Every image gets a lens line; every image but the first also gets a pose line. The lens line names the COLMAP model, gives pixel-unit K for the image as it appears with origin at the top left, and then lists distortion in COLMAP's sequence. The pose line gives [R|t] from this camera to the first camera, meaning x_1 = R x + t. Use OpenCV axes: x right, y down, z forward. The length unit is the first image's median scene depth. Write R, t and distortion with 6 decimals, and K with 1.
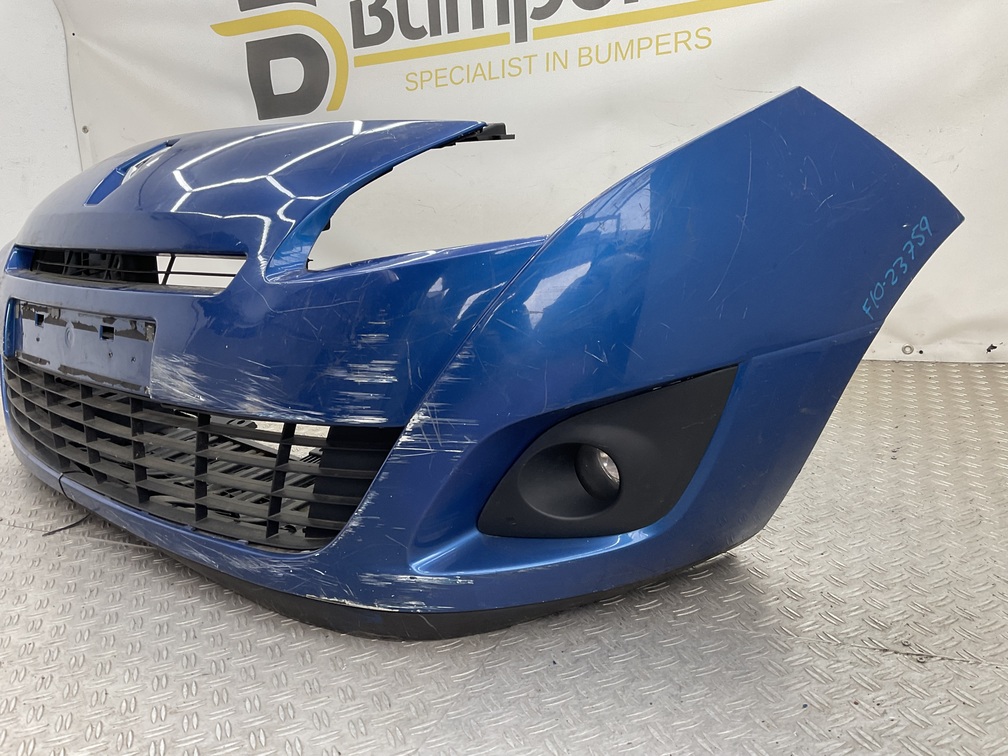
lens RADIAL K [[825.0, 0, 504.0], [0, 825.0, 378.0], [0, 0, 1]] dist [0.124513, -0.274191]
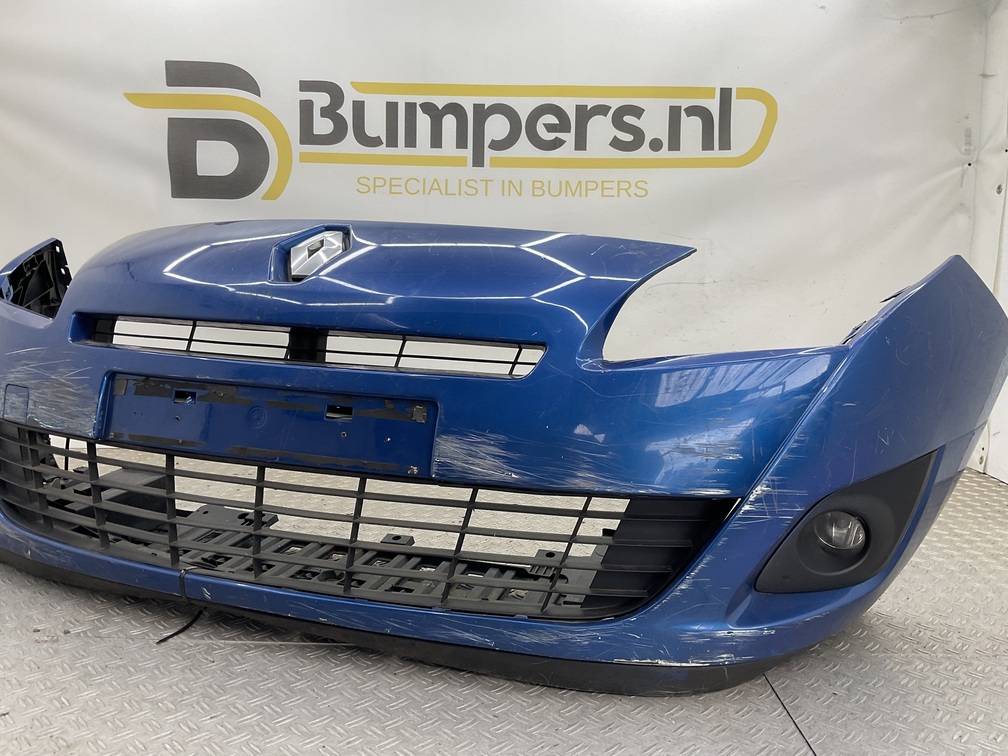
lens RADIAL K [[825.0, 0, 504.0], [0, 825.0, 378.0], [0, 0, 1]] dist [0.124513, -0.274191]
pose [[0.912151, 0.048712, 0.406949, -0.763978], [0.003392, 0.991981, -0.126345, 0.032259], [-0.409840, 0.116626, 0.904671, 0.038596]]
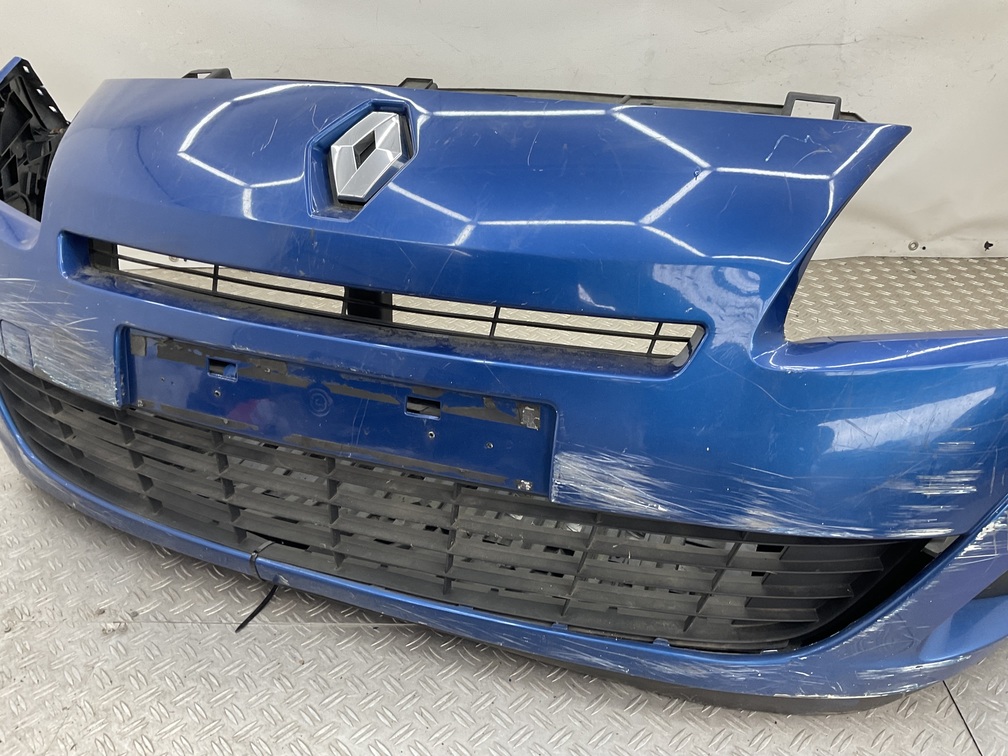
lens RADIAL K [[829.4, 0, 504.0], [0, 829.4, 378.0], [0, 0, 1]] dist [0.083345, -0.167319]
pose [[0.929665, -0.125597, 0.346337, -0.726167], [0.037760, 0.967627, 0.249545, -0.288336], [-0.366467, -0.218916, 0.904311, 0.334777]]
